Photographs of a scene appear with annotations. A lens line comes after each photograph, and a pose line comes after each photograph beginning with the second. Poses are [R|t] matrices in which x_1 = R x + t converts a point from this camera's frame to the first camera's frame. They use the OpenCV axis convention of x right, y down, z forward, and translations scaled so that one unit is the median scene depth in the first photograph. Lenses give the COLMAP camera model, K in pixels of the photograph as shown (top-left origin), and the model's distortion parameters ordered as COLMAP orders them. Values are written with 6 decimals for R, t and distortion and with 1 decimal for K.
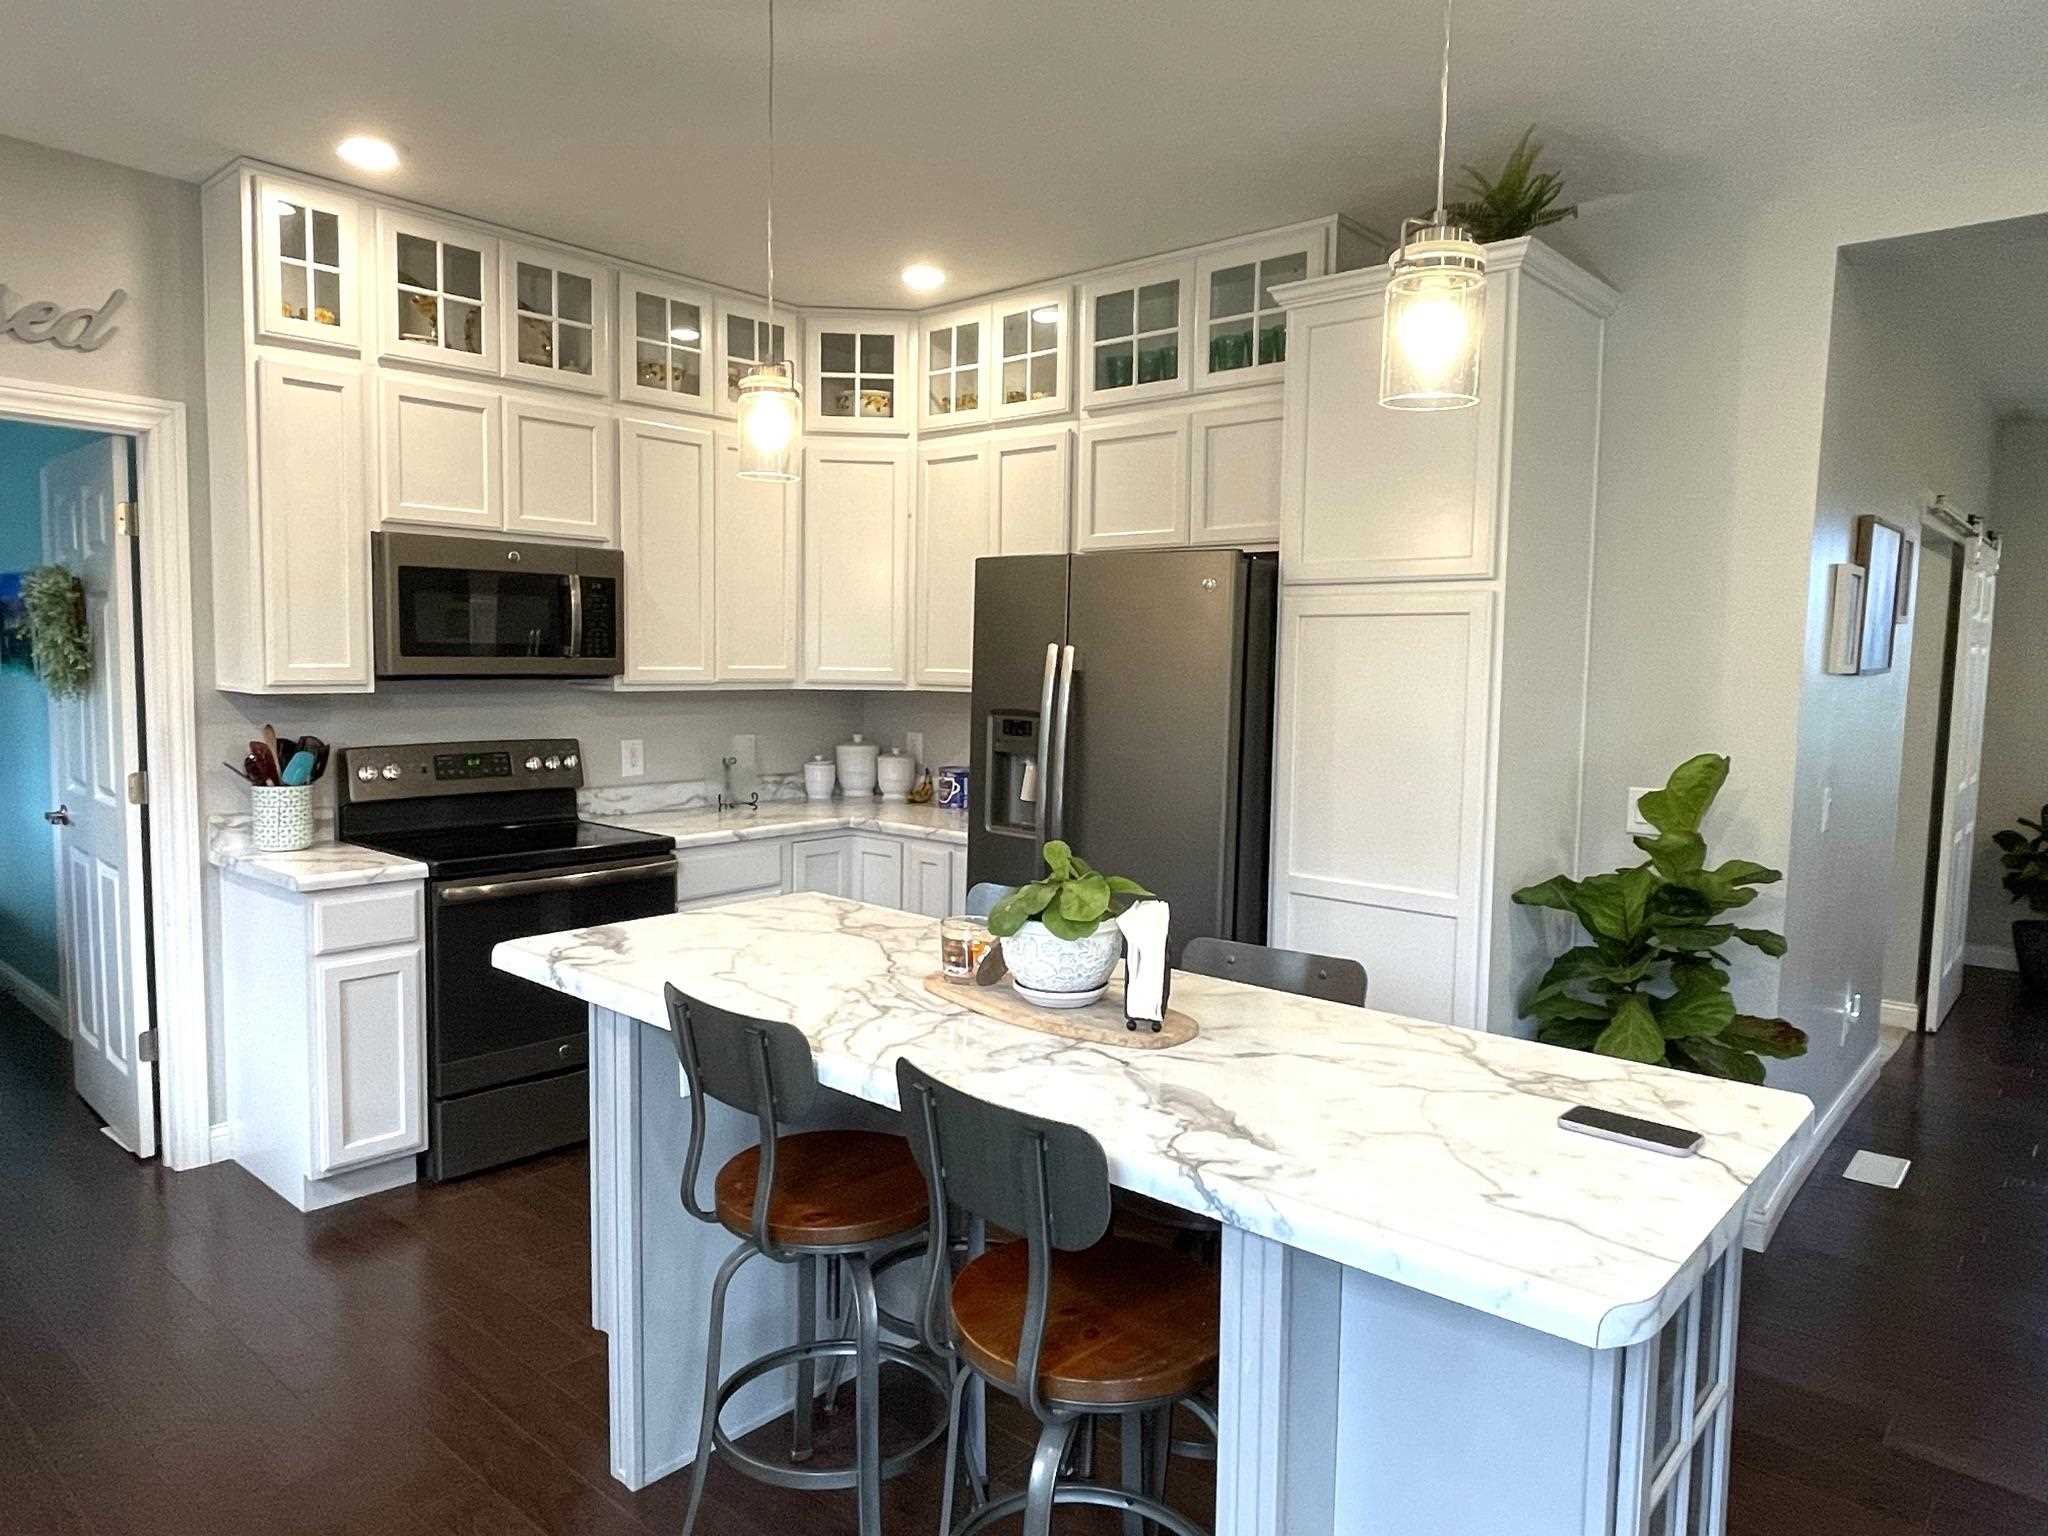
lens RADIAL K [[1316.0, 0, 1024.0], [0, 1316.0, 768.0], [0, 0, 1]] dist [-0.004785, -0.003135]
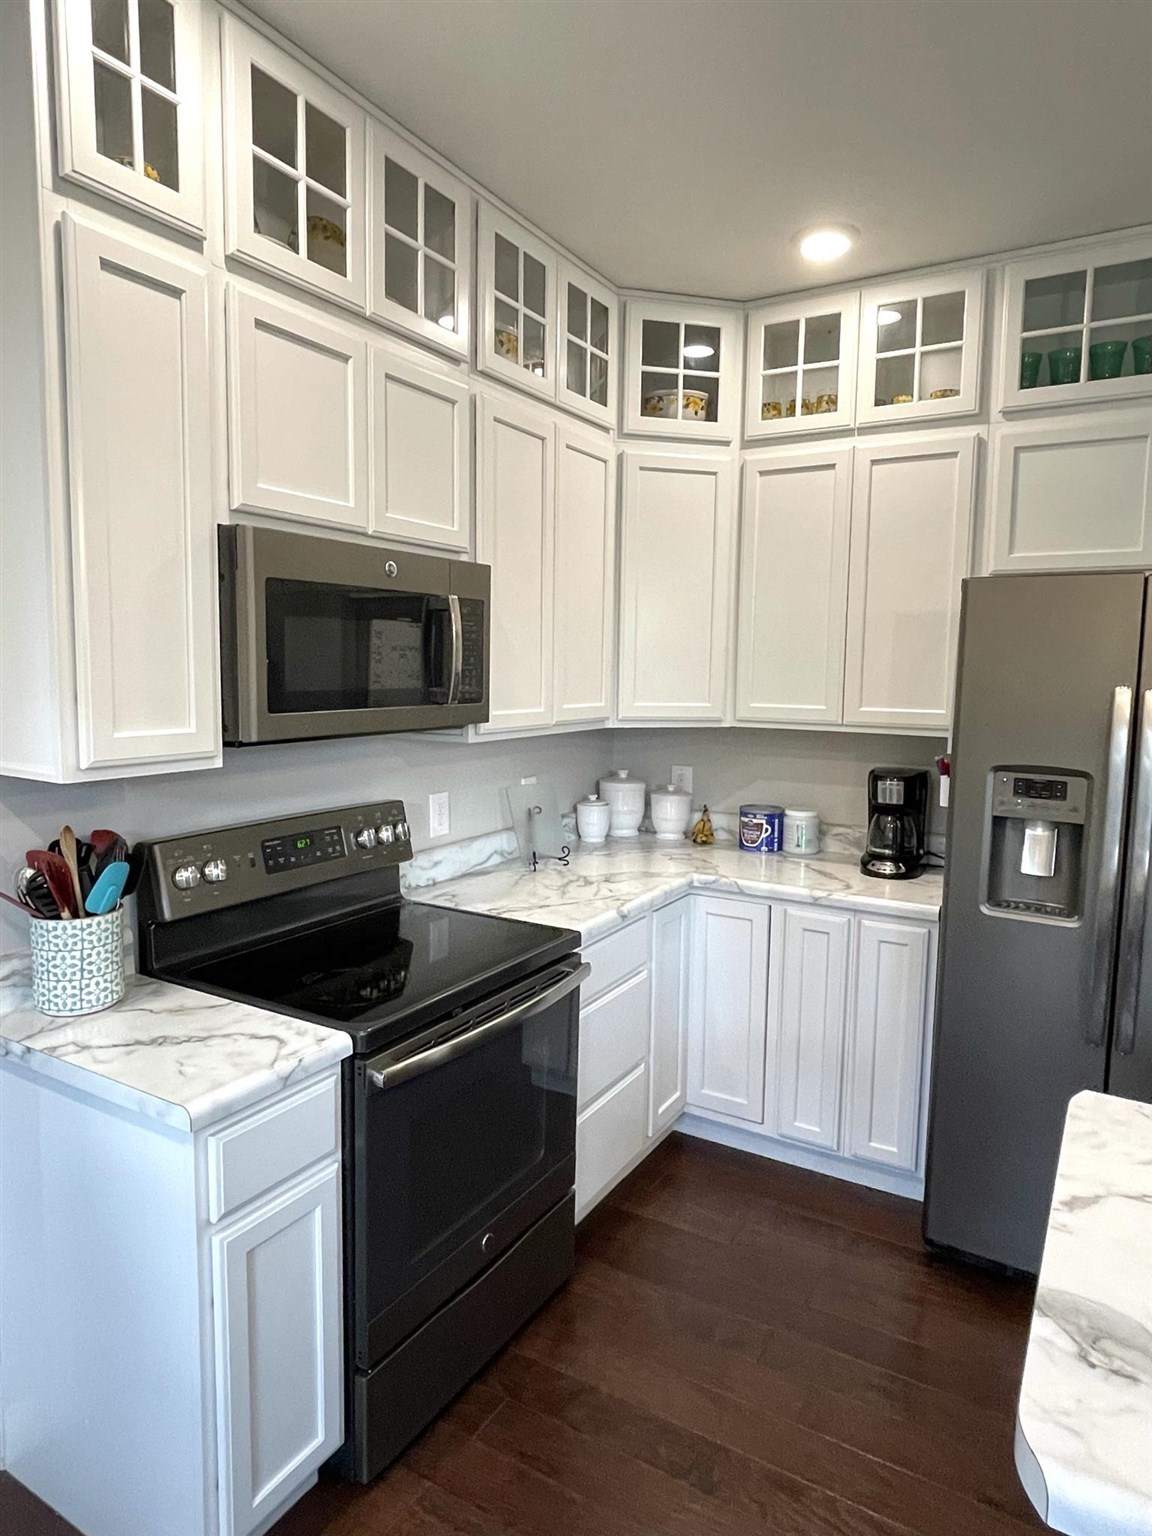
lens RADIAL K [[939.3, 0, 576.0], [0, 939.3, 768.0], [0, 0, 1]] dist [-0.012857, -0.002669]
pose [[0.984033, -0.023193, 0.176467, -0.357411], [0.018343, 0.999409, 0.029062, -0.060281], [-0.177037, -0.025360, 0.983877, 0.444423]]
